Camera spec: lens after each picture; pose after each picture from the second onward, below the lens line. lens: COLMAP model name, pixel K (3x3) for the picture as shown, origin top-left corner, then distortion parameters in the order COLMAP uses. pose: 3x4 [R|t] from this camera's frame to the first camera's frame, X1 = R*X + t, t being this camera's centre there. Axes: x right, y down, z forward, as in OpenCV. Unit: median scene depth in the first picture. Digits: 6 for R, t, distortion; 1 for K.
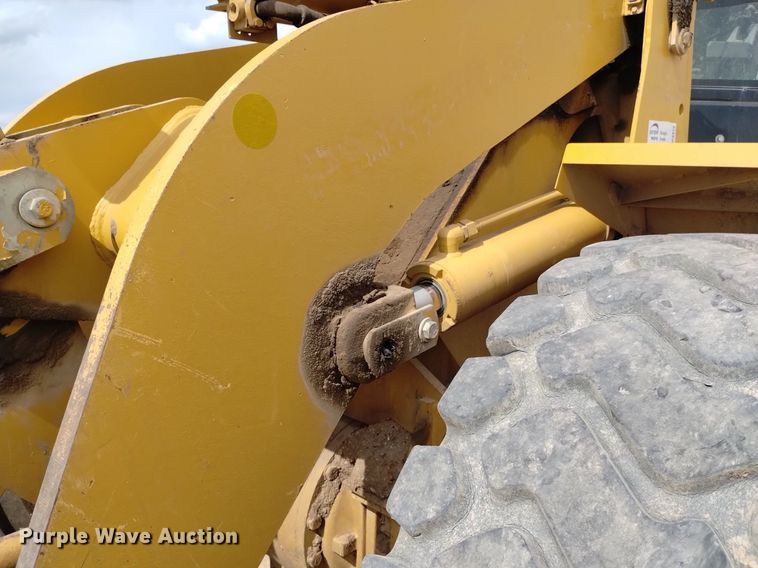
lens RADIAL K [[659.2, 0, 379.0], [0, 659.2, 284.0], [0, 0, 1]] dist [0.069781, -0.071103]
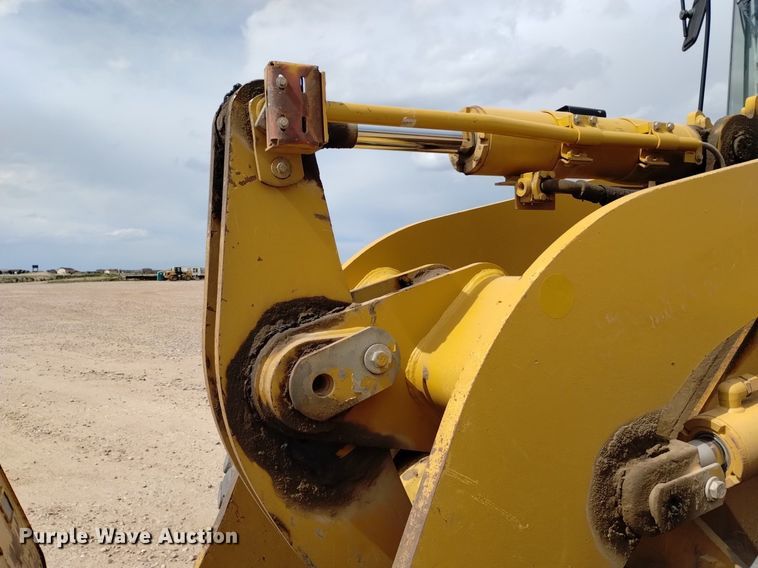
lens RADIAL K [[659.2, 0, 379.0], [0, 659.2, 284.0], [0, 0, 1]] dist [0.069781, -0.071103]
pose [[0.947590, 0.010287, -0.319324, -0.093093], [-0.059561, 0.987648, -0.144930, -0.064399], [0.313888, 0.156353, 0.936498, -0.179457]]
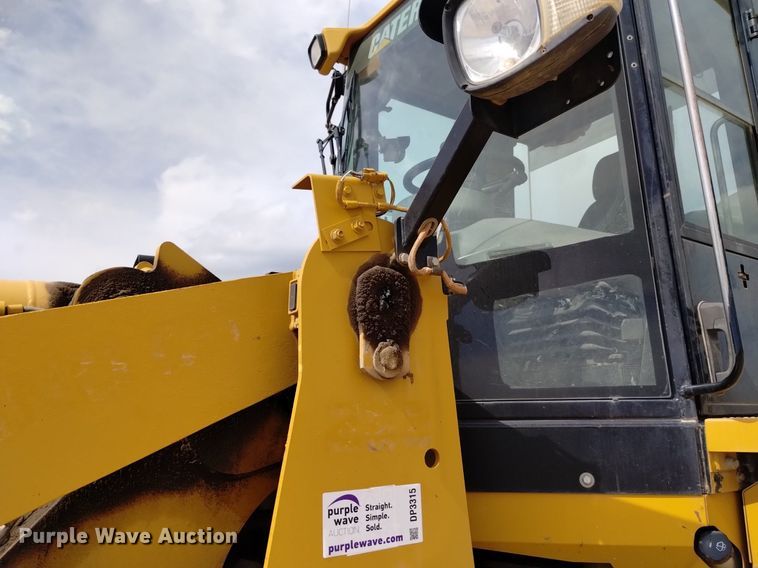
lens RADIAL K [[659.2, 0, 379.0], [0, 659.2, 284.0], [0, 0, 1]] dist [0.069781, -0.071103]
pose [[0.976592, -0.077978, -0.200467, 0.907956], [-0.000619, 0.930952, -0.365140, -0.314335], [0.215098, 0.356718, 0.909112, 0.628875]]
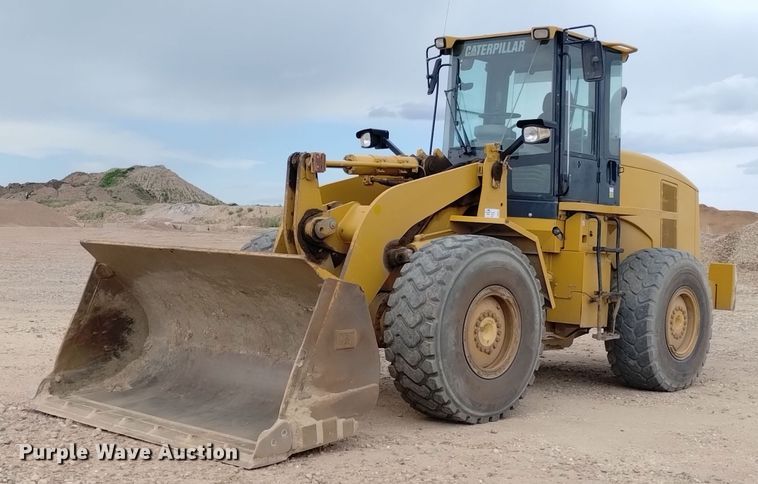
lens RADIAL K [[1272.9, 0, 379.0], [0, 1272.9, 242.0], [0, 0, 1]] dist [0.019383, 0.006810]
pose [[0.999410, 0.034343, 0.000640, -0.148620], [-0.033757, 0.985474, -0.166435, 1.440193], [-0.006346, 0.166315, 0.986052, -7.591261]]
